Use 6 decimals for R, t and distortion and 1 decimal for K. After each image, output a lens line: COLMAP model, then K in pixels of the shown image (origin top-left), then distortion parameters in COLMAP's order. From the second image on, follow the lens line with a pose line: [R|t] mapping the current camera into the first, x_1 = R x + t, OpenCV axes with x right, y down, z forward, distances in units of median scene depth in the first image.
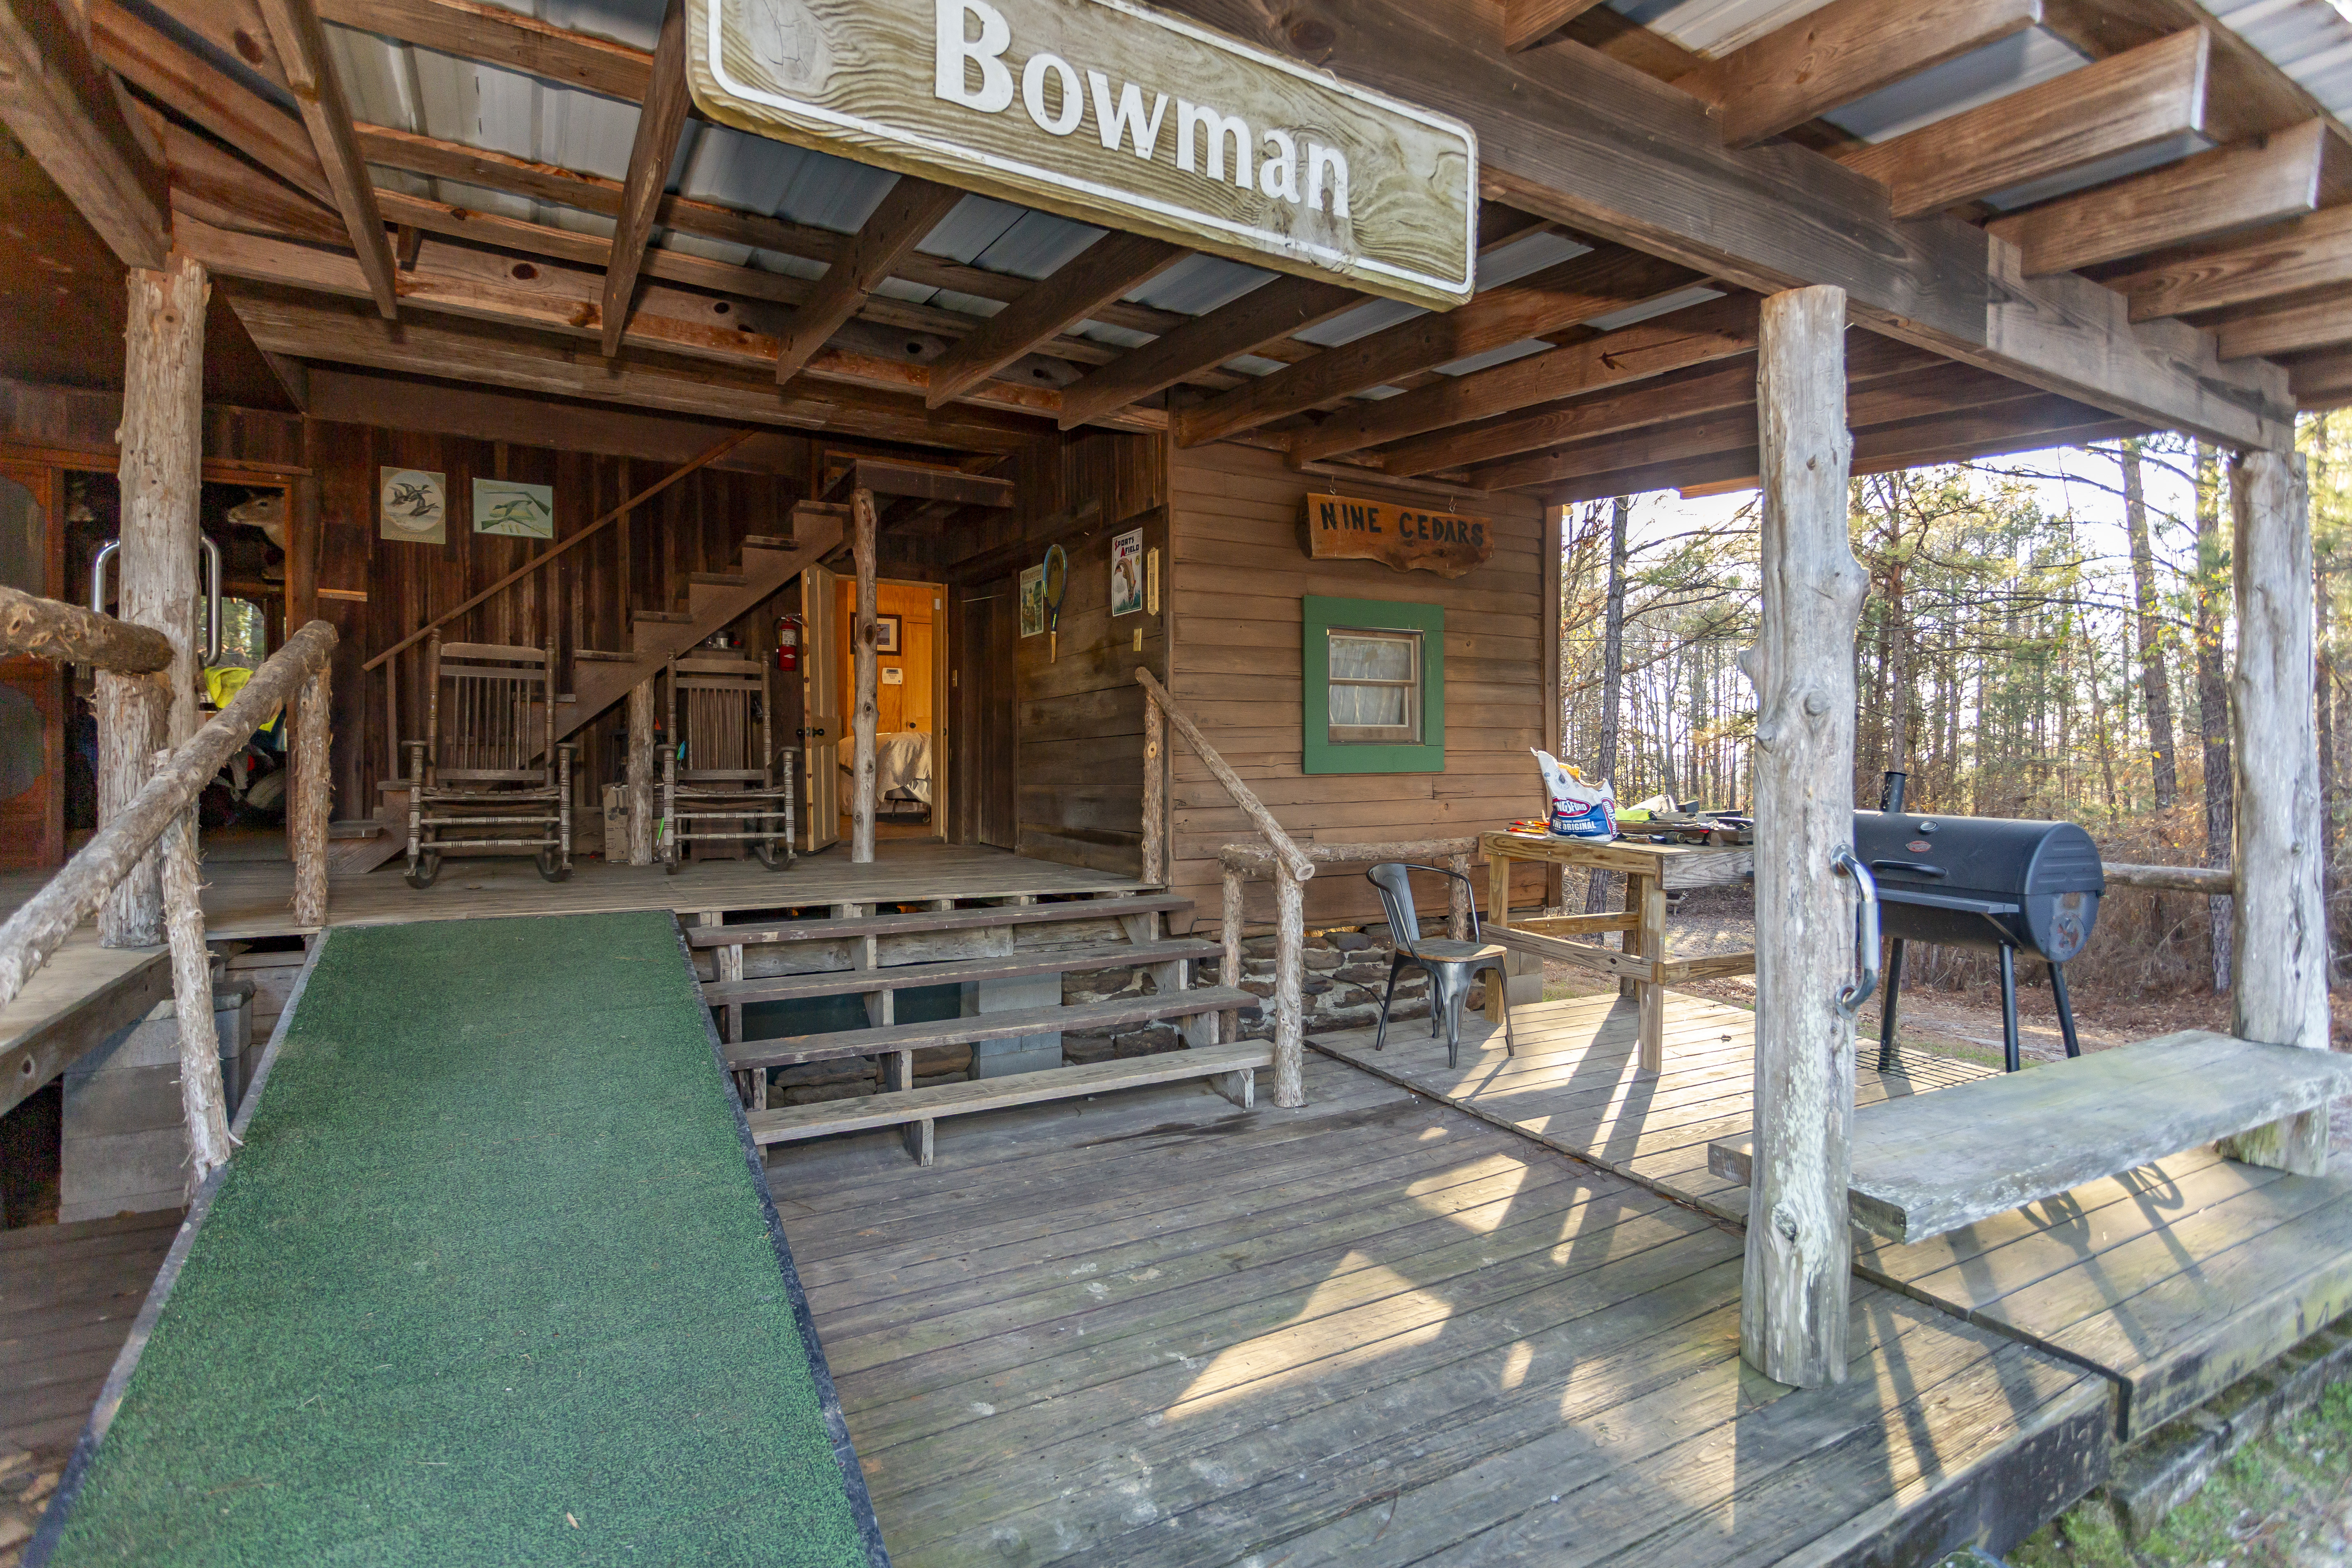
lens RADIAL K [[1150.2, 0, 1225.5], [0, 1150.2, 785.1], [0, 0, 1]] dist [0.001778, 0.000833]
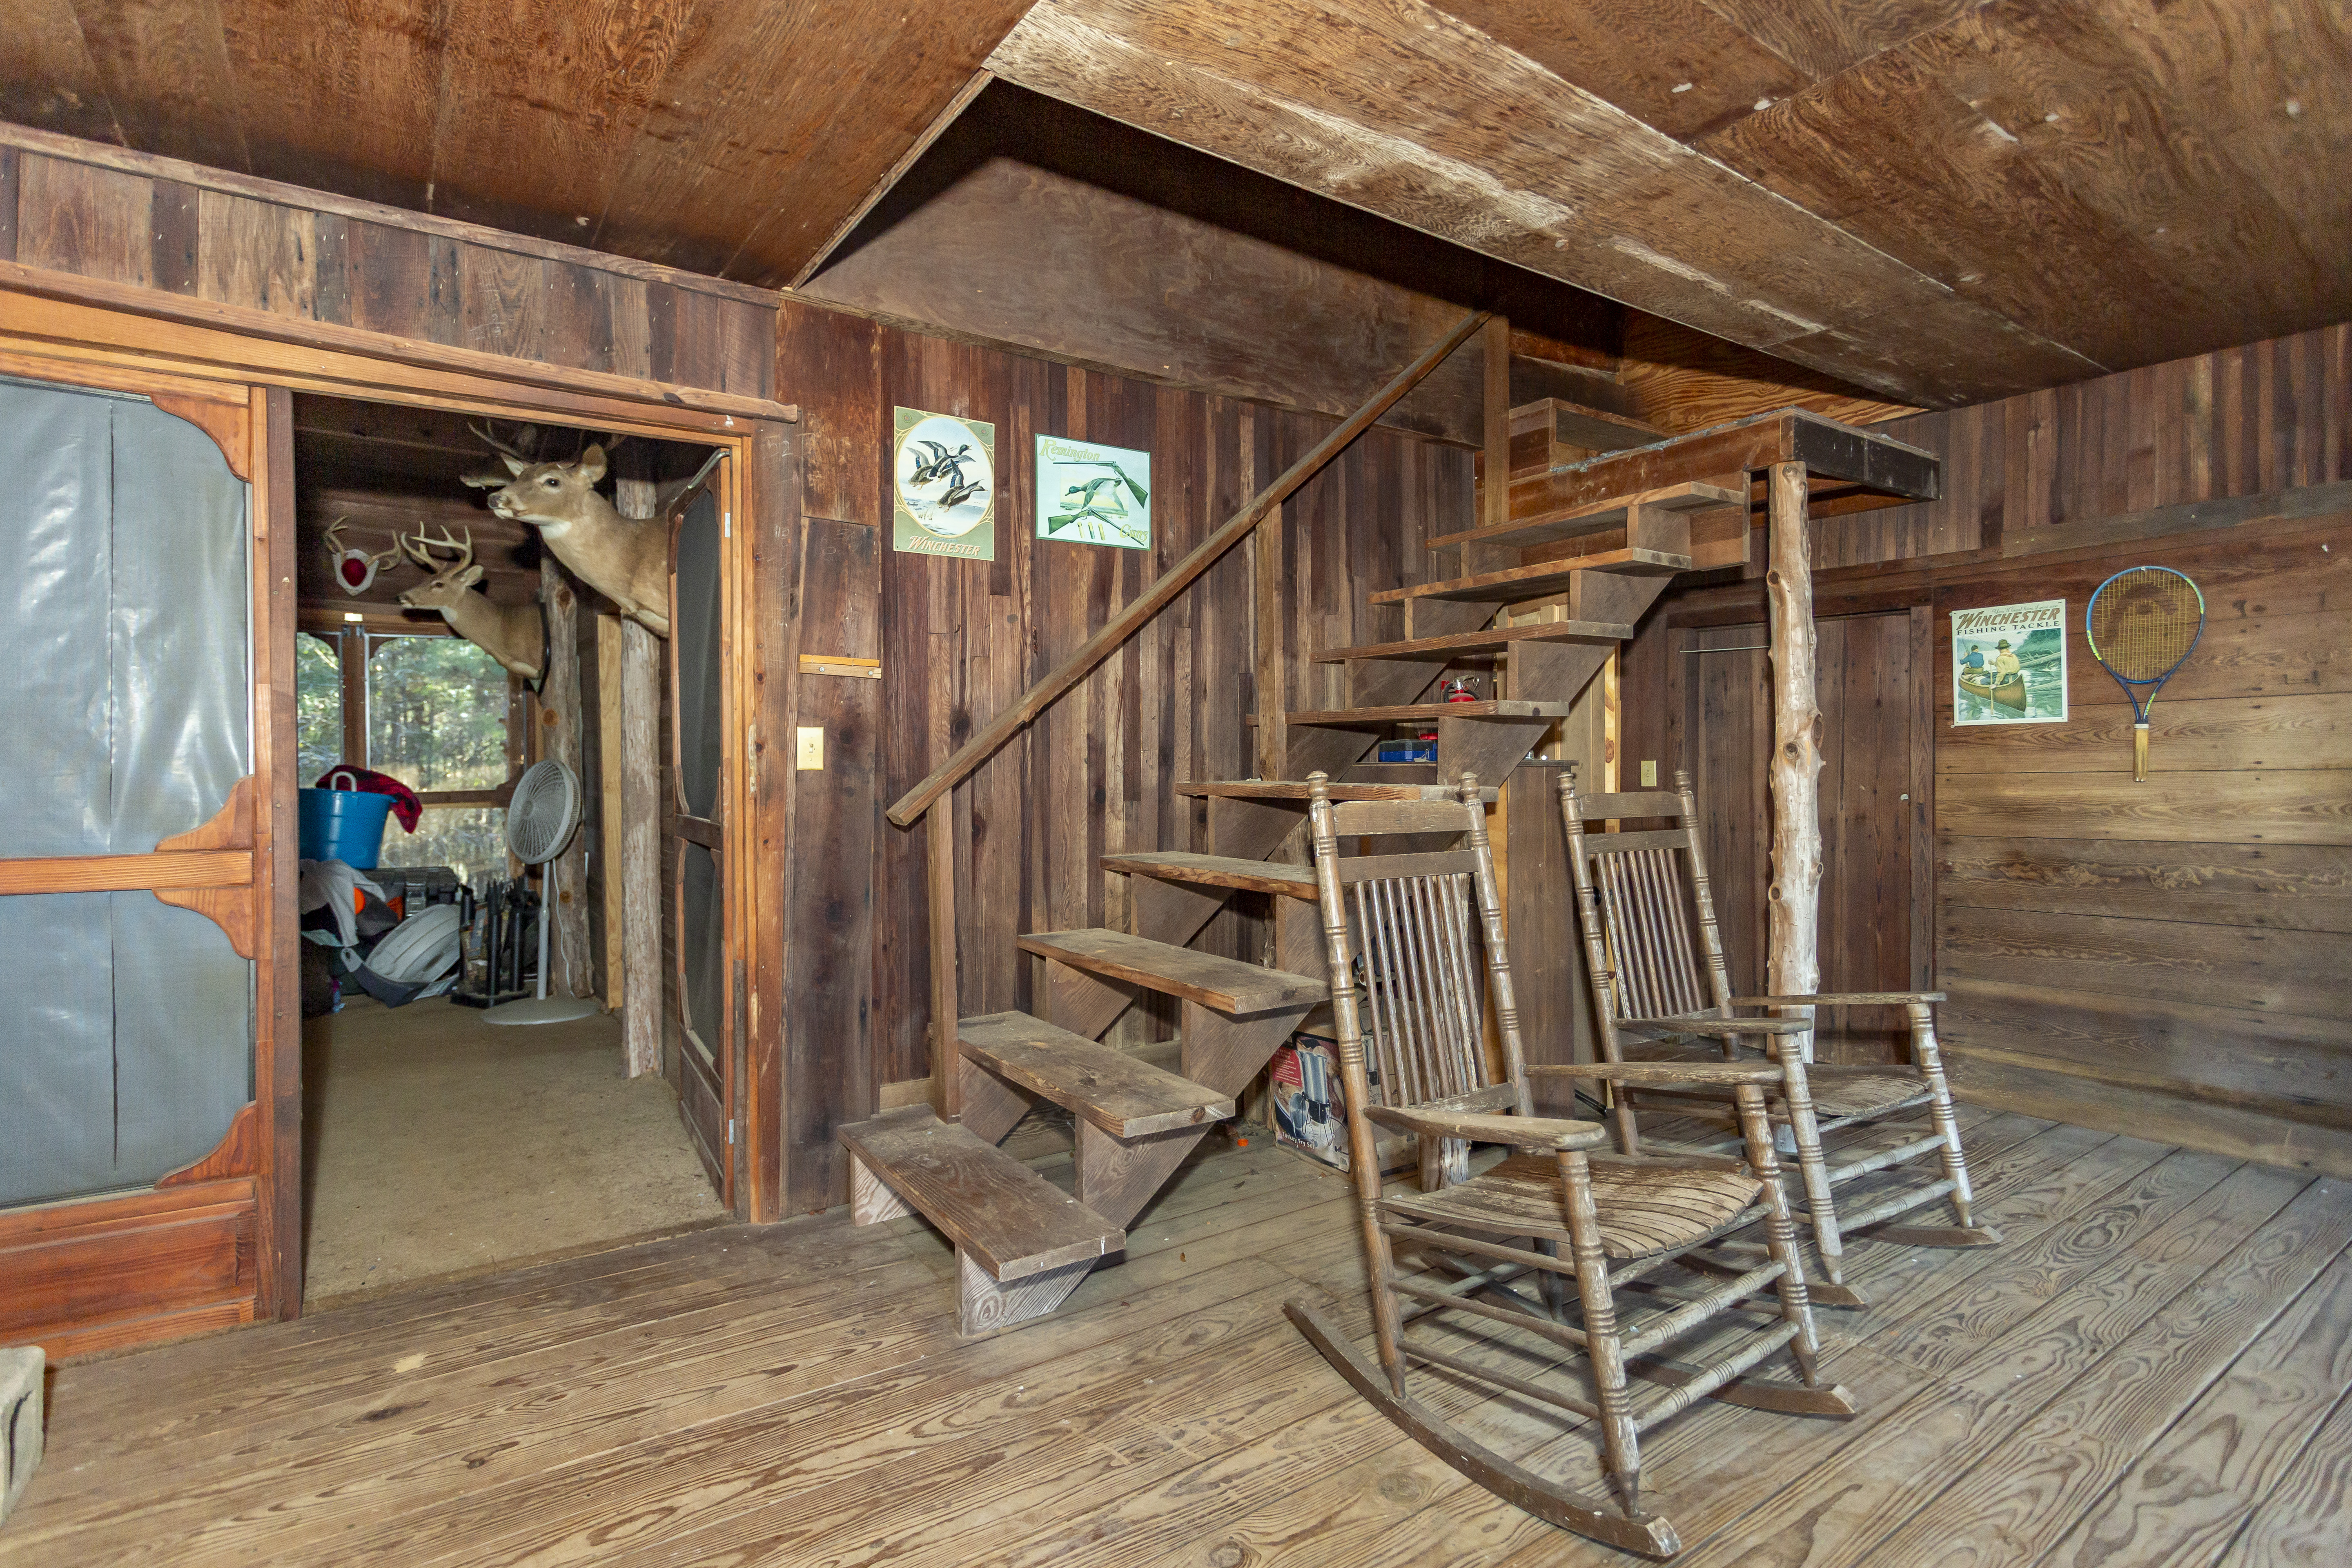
lens RADIAL K [[1150.2, 0, 1211.0], [0, 1150.2, 769.4], [0, 0, 1]] dist [0.001778, 0.000833]
pose [[0.994246, -0.008694, 0.106767, -0.644882], [0.008755, 0.999962, -0.000101, -0.116429], [-0.106762, 0.001035, 0.994284, 0.483776]]
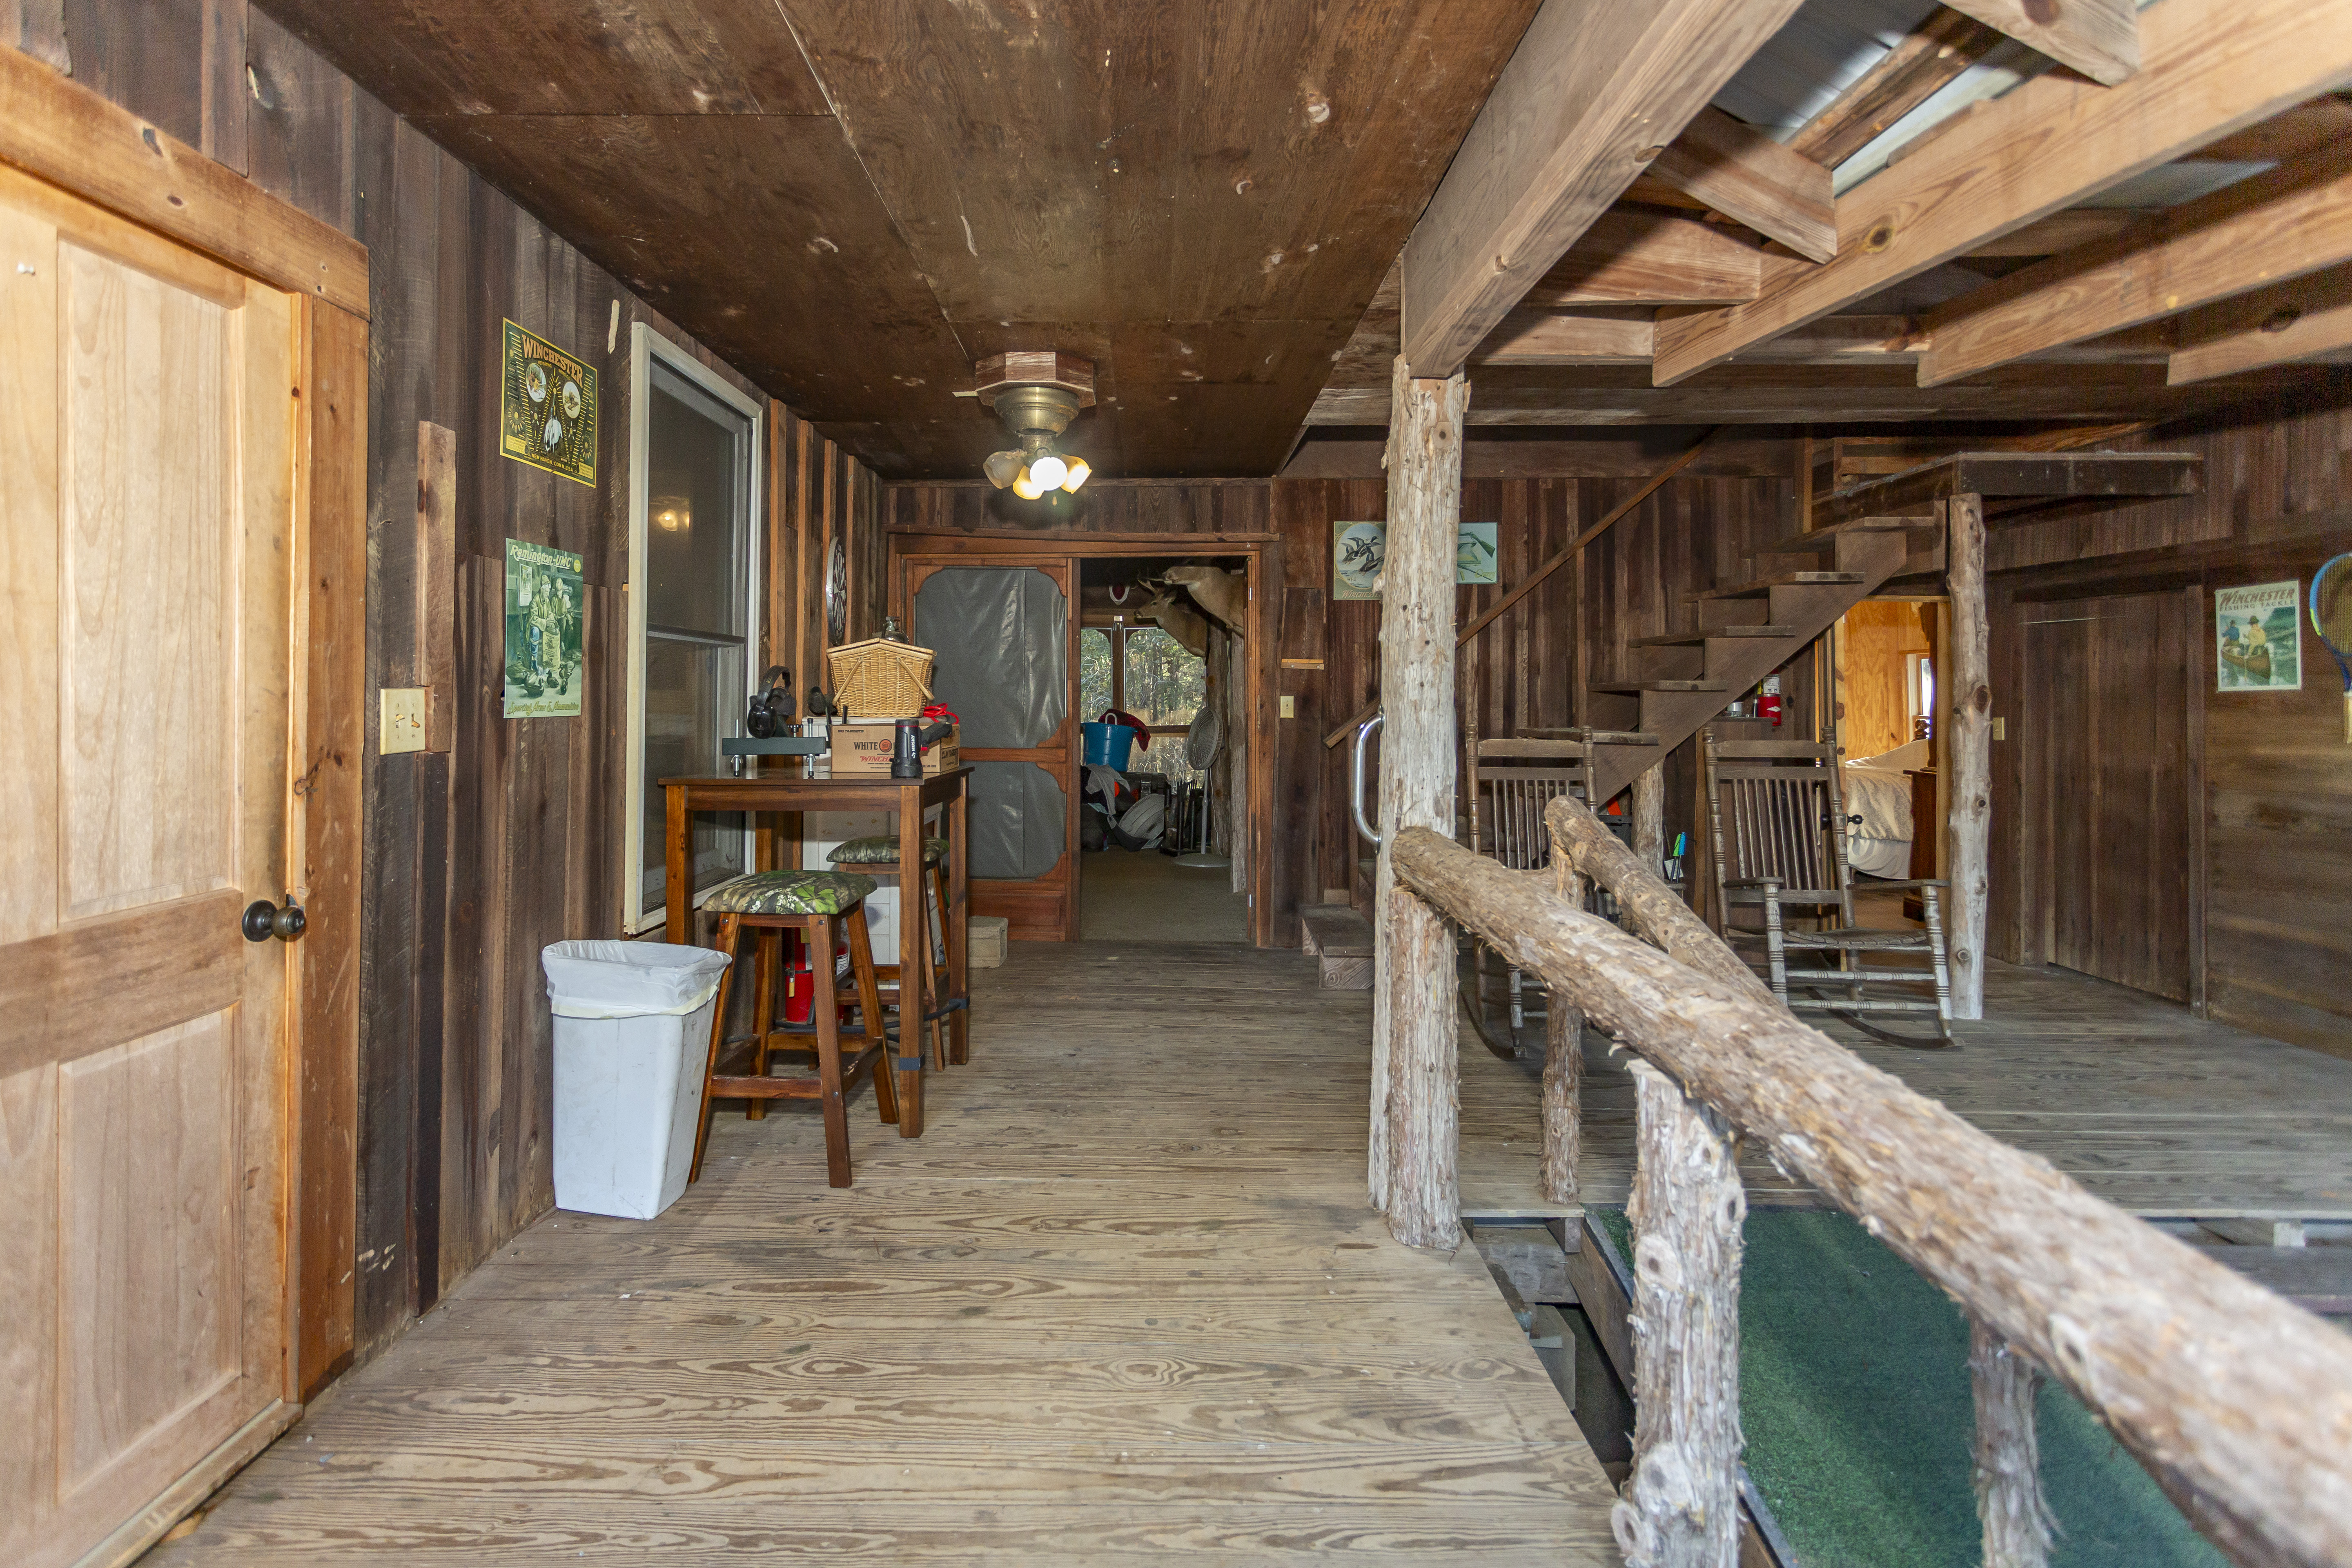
lens RADIAL K [[1150.2, 0, 1120.7], [0, 1150.2, 706.2], [0, 0, 1]] dist [0.001778, 0.000833]
pose [[0.854512, -0.000996, -0.519431, -0.395819], [-0.002407, 0.999980, -0.005878, -0.121351], [0.519426, 0.006273, 0.854492, 0.120400]]
